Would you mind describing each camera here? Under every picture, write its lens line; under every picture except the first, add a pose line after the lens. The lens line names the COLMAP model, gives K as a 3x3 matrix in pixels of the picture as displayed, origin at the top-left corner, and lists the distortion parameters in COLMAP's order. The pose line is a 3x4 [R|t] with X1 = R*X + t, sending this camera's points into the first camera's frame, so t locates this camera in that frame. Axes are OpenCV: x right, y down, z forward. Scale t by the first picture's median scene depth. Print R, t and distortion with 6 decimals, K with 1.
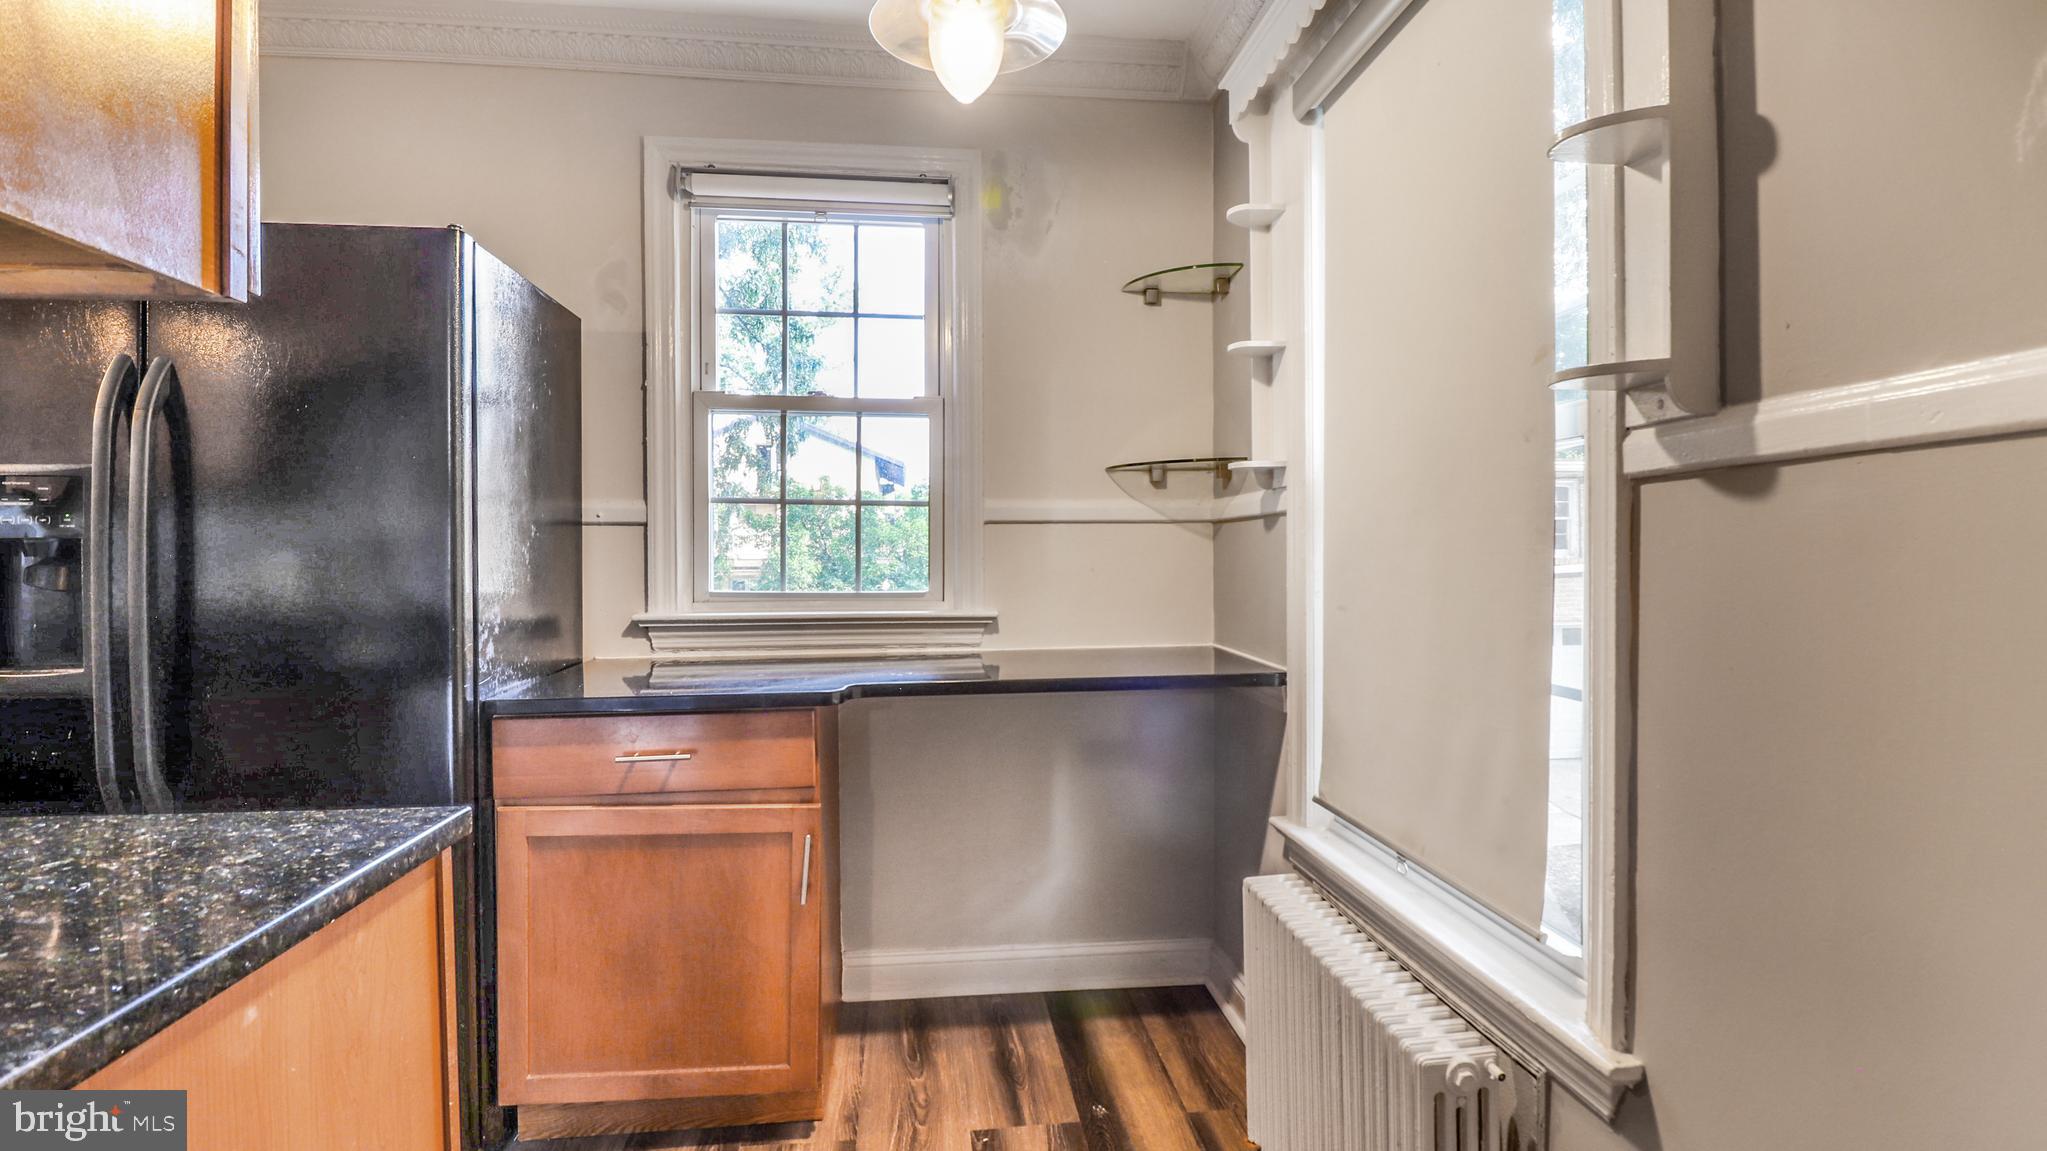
lens RADIAL K [[1049.7, 0, 1008.5], [0, 1049.7, 565.6], [0, 0, 1]] dist [0.000072, 0.000047]
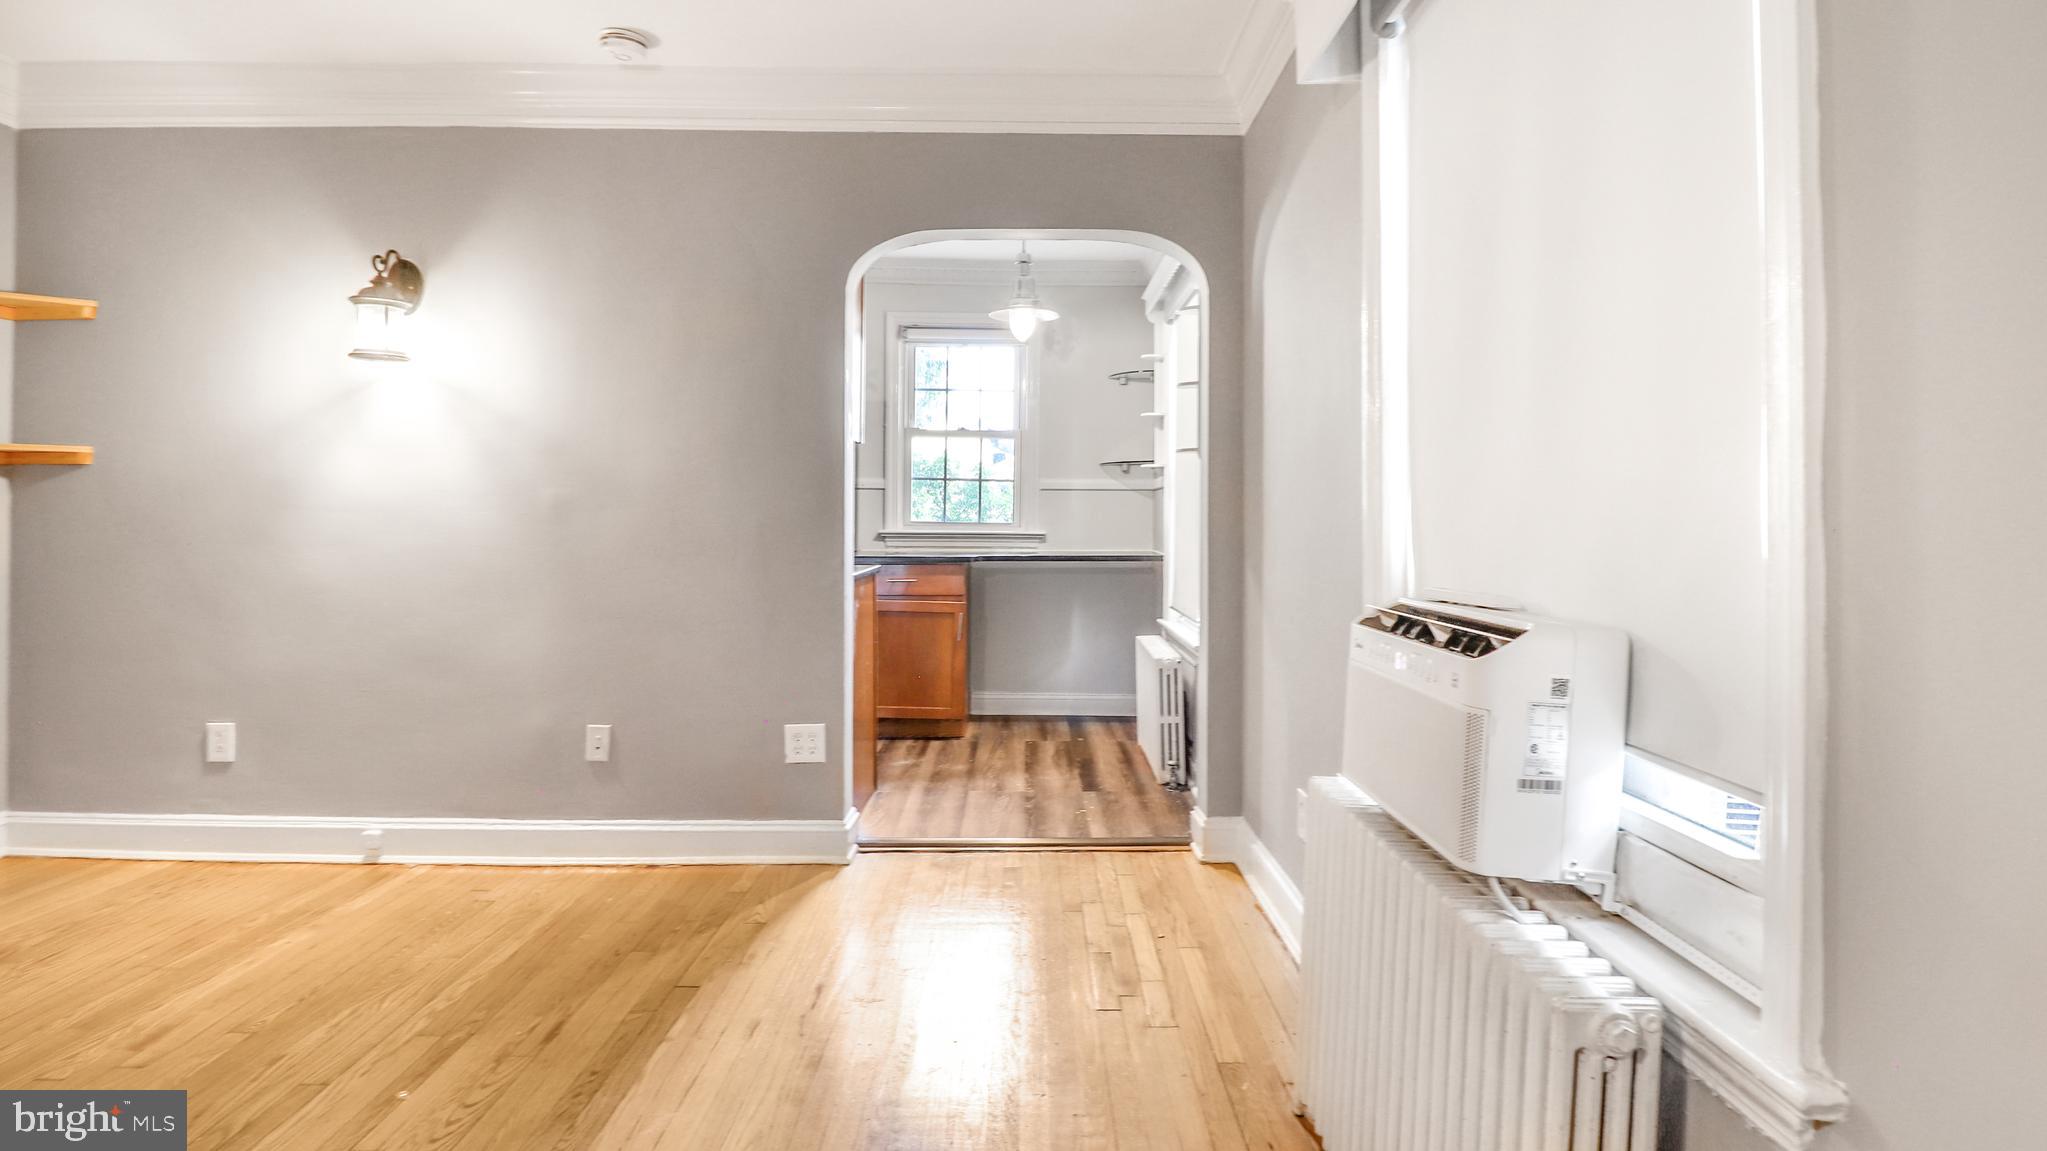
lens RADIAL K [[1049.7, 0, 1031.6], [0, 1049.7, 572.2], [0, 0, 1]] dist [0.000072, 0.000047]
pose [[0.996424, 0.017010, -0.082770, 0.145101], [-0.014080, 0.999258, 0.035850, 0.051842], [0.083318, -0.034556, 0.995924, -1.170604]]
